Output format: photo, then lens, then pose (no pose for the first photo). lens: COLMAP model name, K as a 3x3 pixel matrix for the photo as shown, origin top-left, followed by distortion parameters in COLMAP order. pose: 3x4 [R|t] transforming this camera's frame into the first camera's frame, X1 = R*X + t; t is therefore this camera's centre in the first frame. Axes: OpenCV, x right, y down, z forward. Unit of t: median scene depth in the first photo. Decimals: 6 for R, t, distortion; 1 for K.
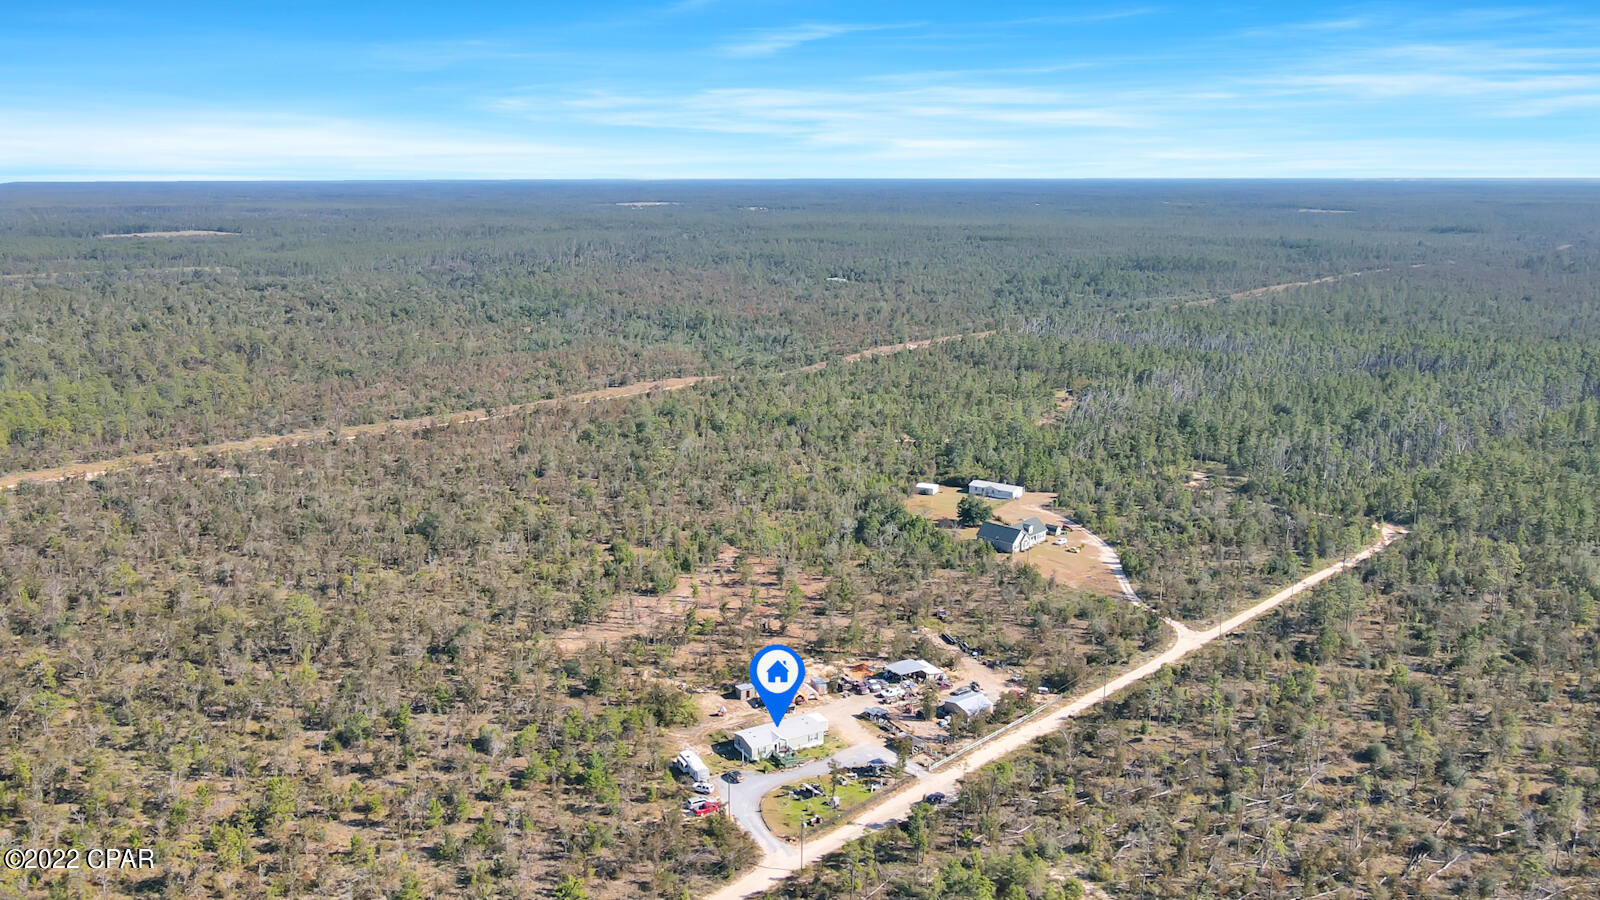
lens RADIAL K [[1177.0, 0, 794.2], [0, 1177.0, 454.0], [0, 0, 1]] dist [0.000199, 0.026075]
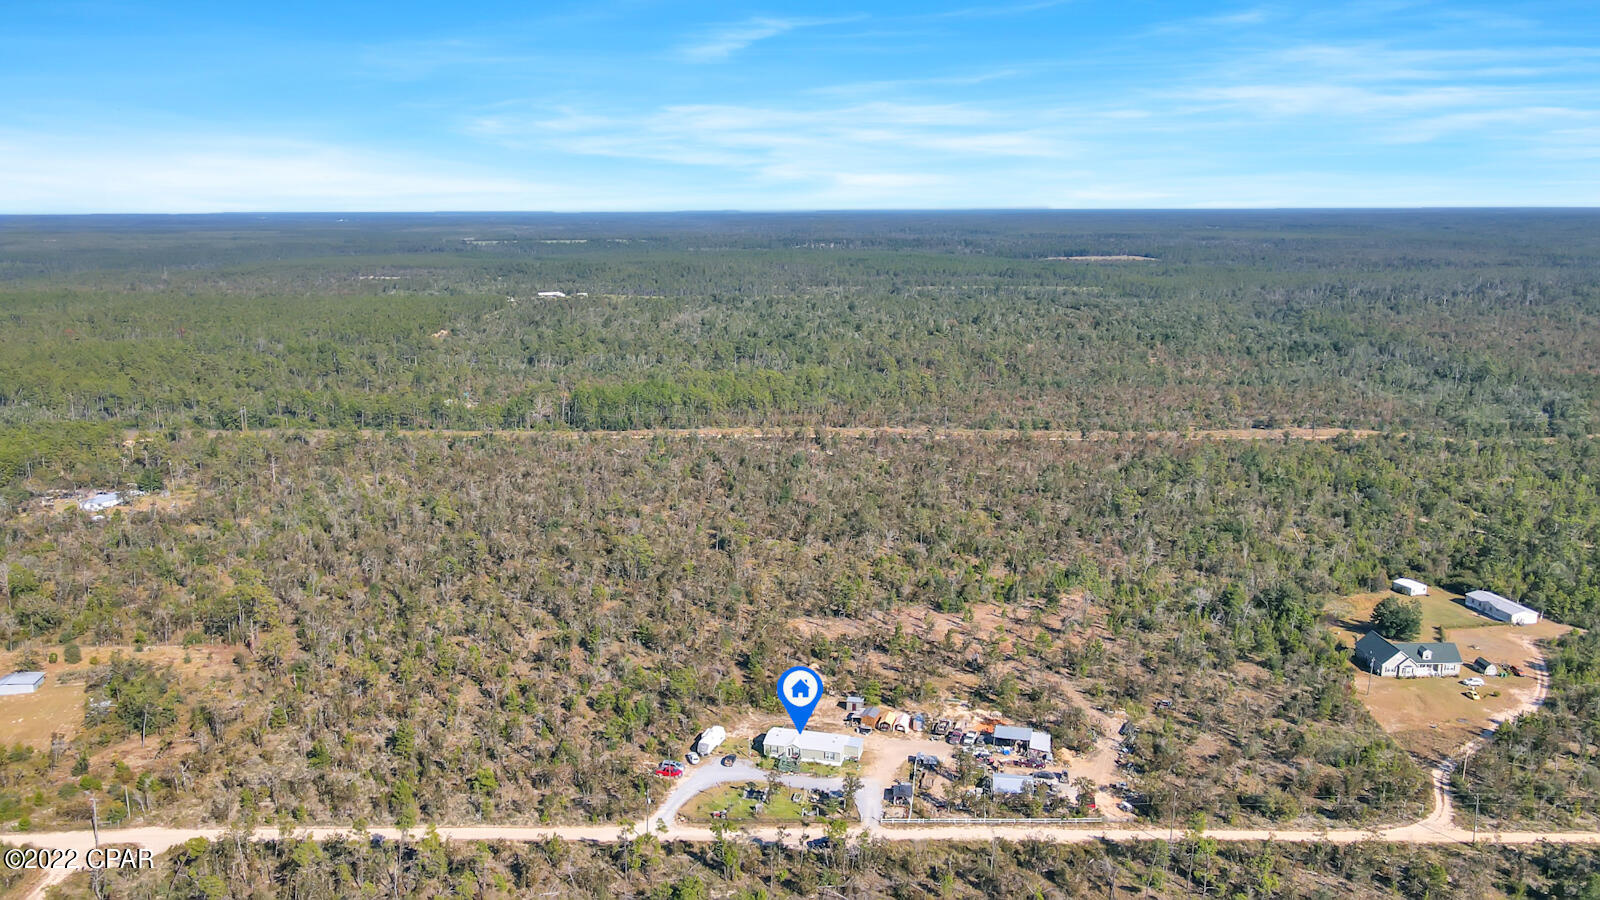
lens RADIAL K [[1151.1, 0, 794.0], [0, 1151.1, 456.6], [0, 0, 1]] dist [0.003633, 0.003700]
pose [[0.706581, 0.140056, -0.693634, 0.654470], [-0.151207, 0.987461, 0.045354, -0.055055], [0.691289, 0.072836, 0.718898, 0.249140]]
